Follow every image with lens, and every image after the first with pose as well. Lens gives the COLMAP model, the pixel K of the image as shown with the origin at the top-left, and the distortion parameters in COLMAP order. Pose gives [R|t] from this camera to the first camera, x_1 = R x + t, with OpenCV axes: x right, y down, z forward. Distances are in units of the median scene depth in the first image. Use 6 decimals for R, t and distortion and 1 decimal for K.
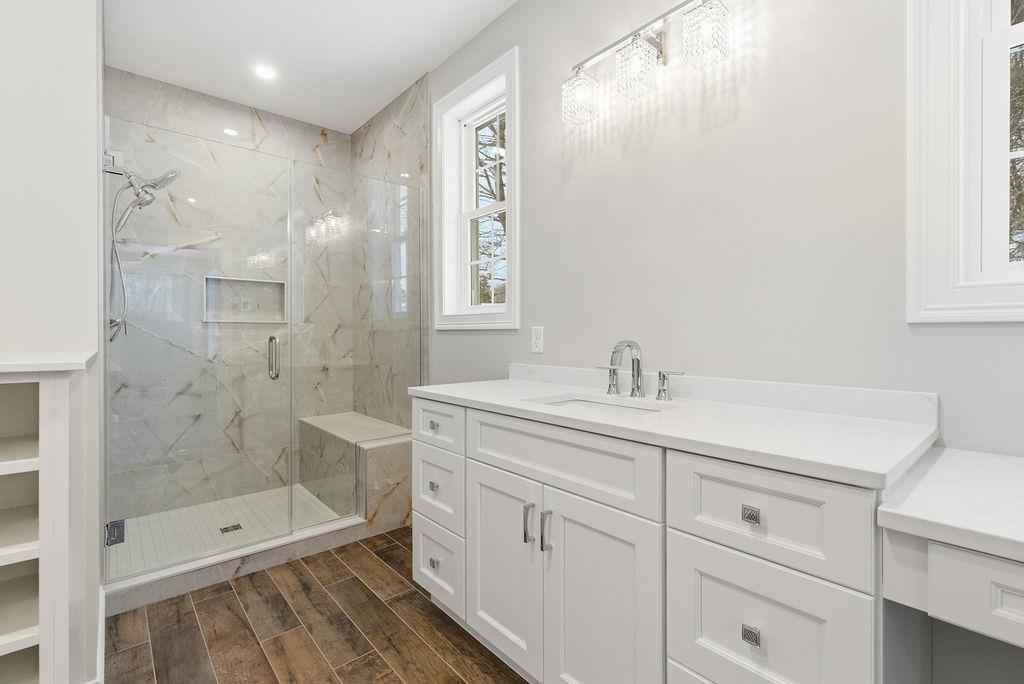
lens RADIAL K [[459.4, 0, 512.1], [0, 459.4, 337.3], [0, 0, 1]] dist [-0.000766, -0.002152]
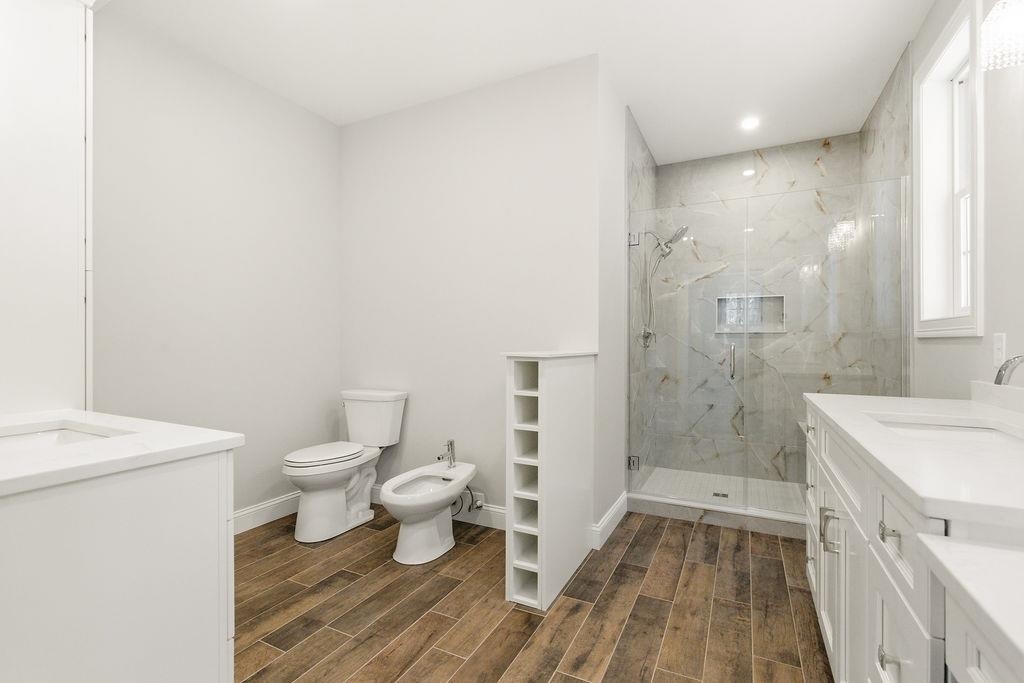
lens RADIAL K [[459.4, 0, 505.3], [0, 459.4, 342.3], [0, 0, 1]] dist [-0.000766, -0.002152]
pose [[0.366296, 0.000348, -0.930498, 0.405654], [-0.007722, 0.999967, -0.002666, 0.000416], [0.930466, 0.008162, 0.366287, -0.031543]]
